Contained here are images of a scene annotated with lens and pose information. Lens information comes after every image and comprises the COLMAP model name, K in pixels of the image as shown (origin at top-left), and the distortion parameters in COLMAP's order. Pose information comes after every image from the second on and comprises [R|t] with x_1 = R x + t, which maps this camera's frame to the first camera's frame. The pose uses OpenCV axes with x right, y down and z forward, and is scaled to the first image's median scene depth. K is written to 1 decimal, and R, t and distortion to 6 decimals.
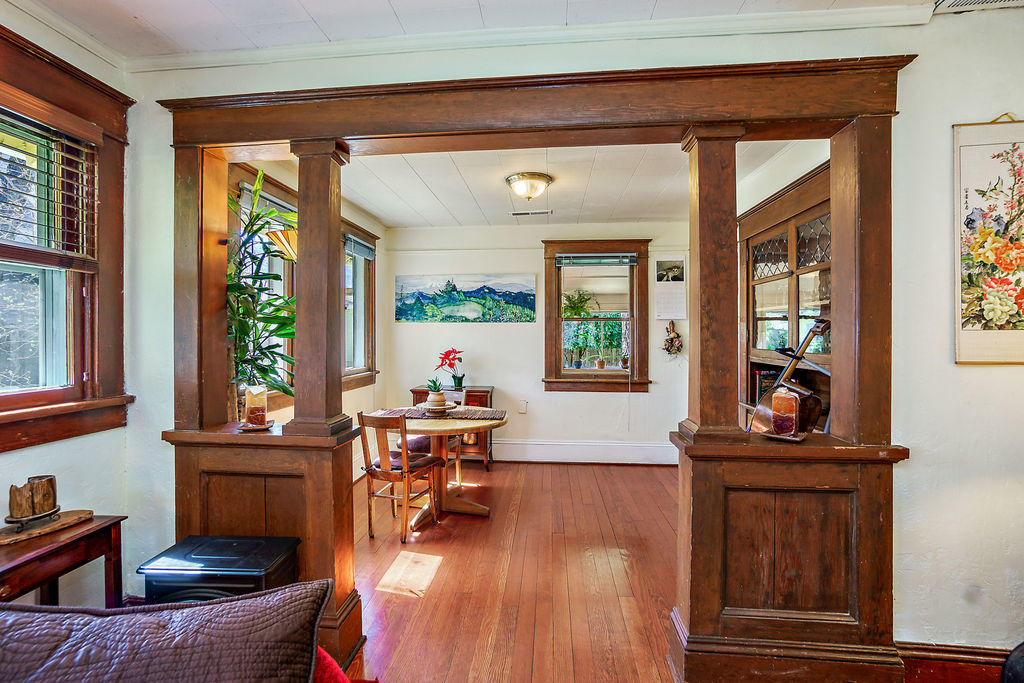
lens RADIAL K [[438.5, 0, 507.6], [0, 438.5, 347.1], [0, 0, 1]] dist [-0.048805, -0.000018]
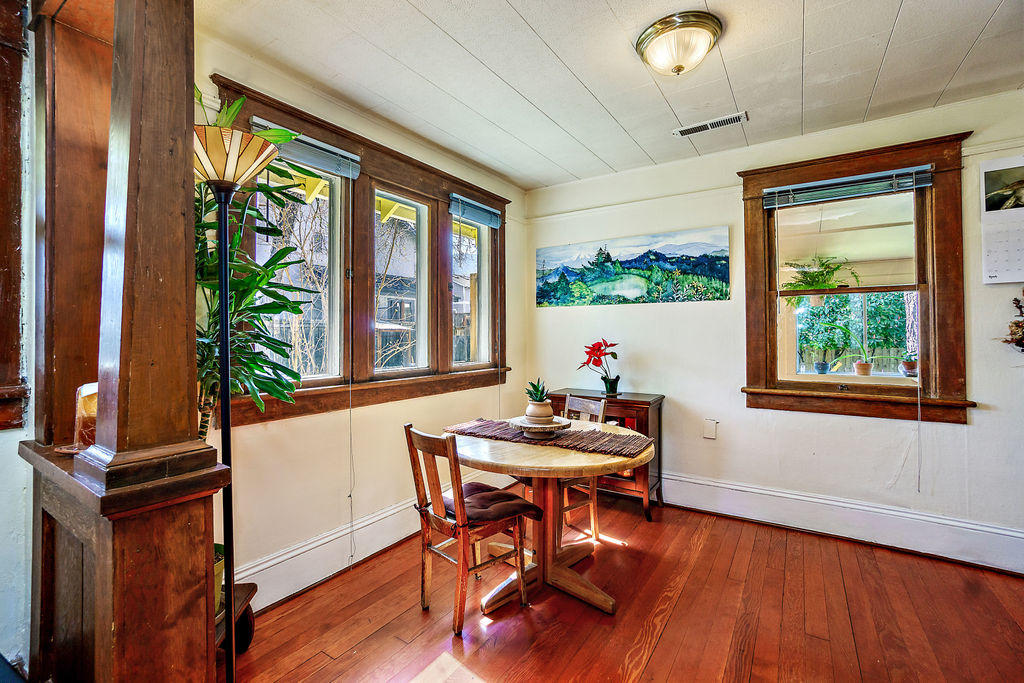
lens RADIAL K [[446.6, 0, 503.3], [0, 446.6, 332.2], [0, 0, 1]] dist [-0.050776, 0.021737]
pose [[0.880673, -0.006414, -0.473681, 0.077212], [-0.007912, 0.999570, -0.028245, 0.012593], [0.473659, 0.028622, 0.880243, 0.268050]]
